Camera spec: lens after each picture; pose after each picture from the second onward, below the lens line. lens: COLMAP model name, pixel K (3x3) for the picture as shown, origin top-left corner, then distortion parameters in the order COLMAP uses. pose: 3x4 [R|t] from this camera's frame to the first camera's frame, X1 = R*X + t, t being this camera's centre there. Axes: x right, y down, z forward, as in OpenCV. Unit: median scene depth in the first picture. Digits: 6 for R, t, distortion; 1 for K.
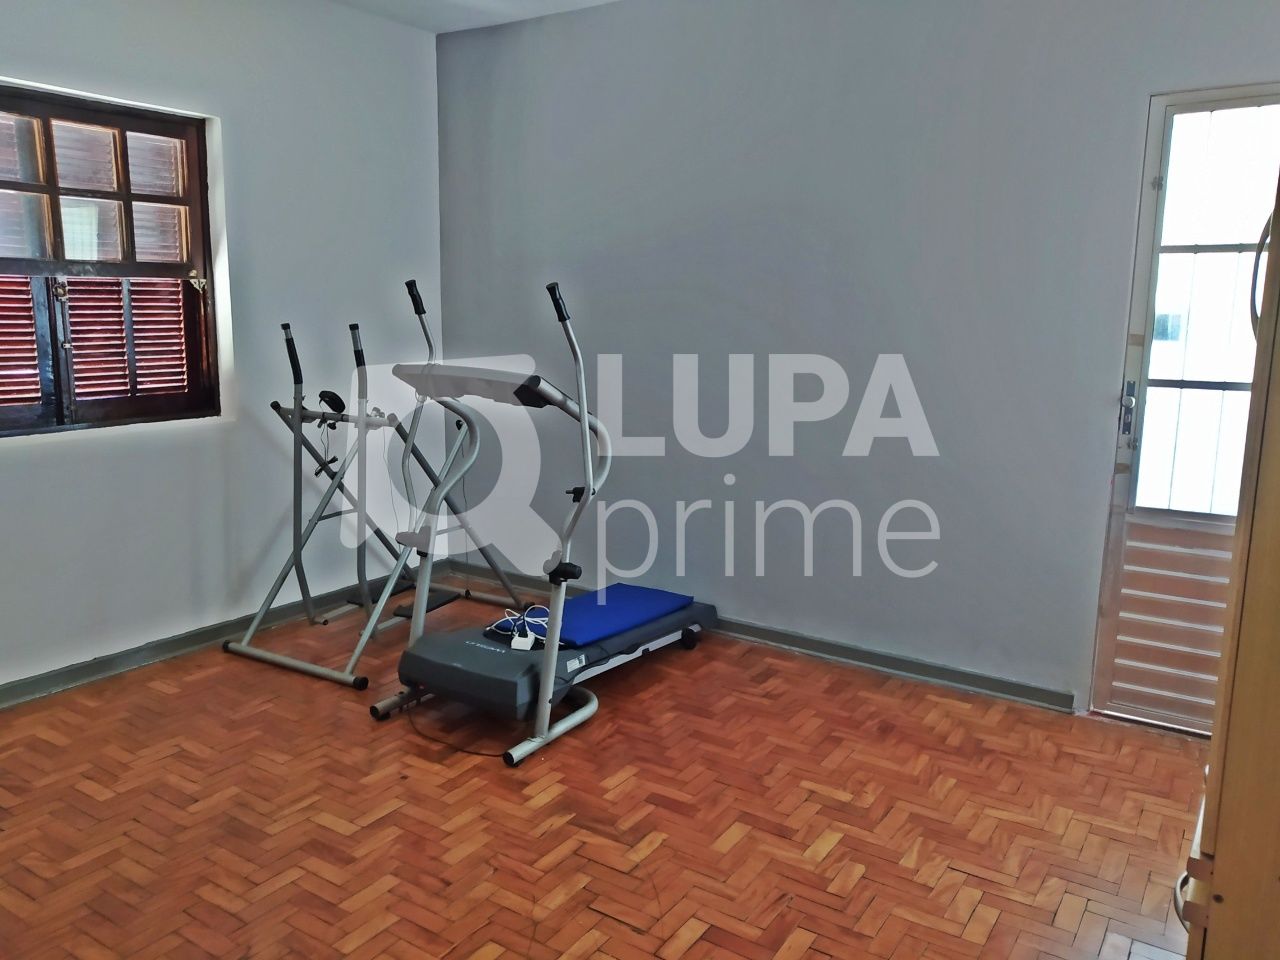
lens RADIAL K [[959.2, 0, 640.0], [0, 959.2, 480.0], [0, 0, 1]] dist [0.097389, -0.137283]
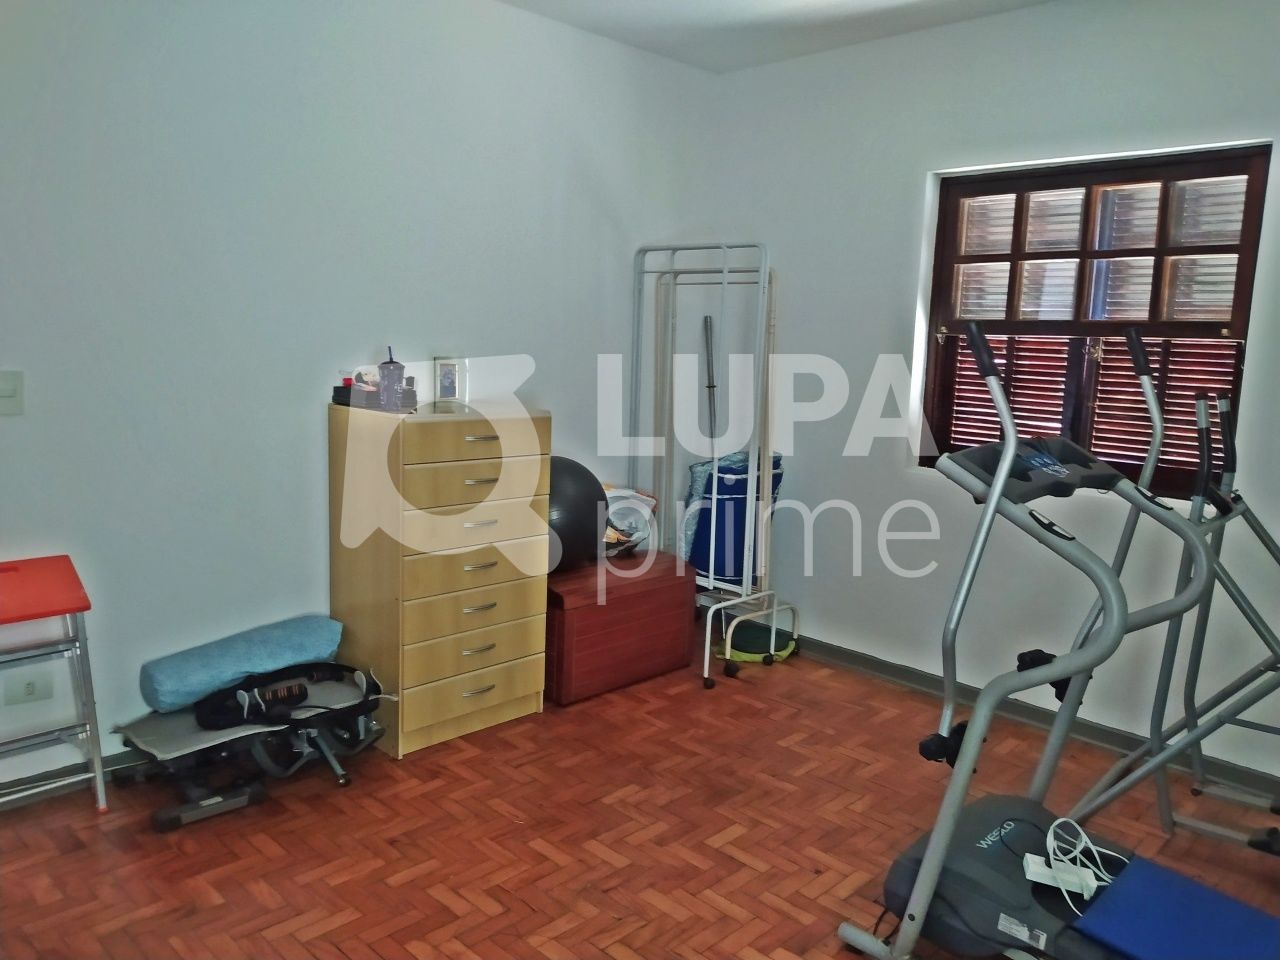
lens RADIAL K [[959.2, 0, 640.0], [0, 959.2, 480.0], [0, 0, 1]] dist [0.097389, -0.137283]
pose [[-0.190628, 0.120081, -0.974290, 0.635859], [-0.210689, 0.964357, 0.160079, -0.156920], [0.958786, 0.235788, -0.158534, 0.914209]]
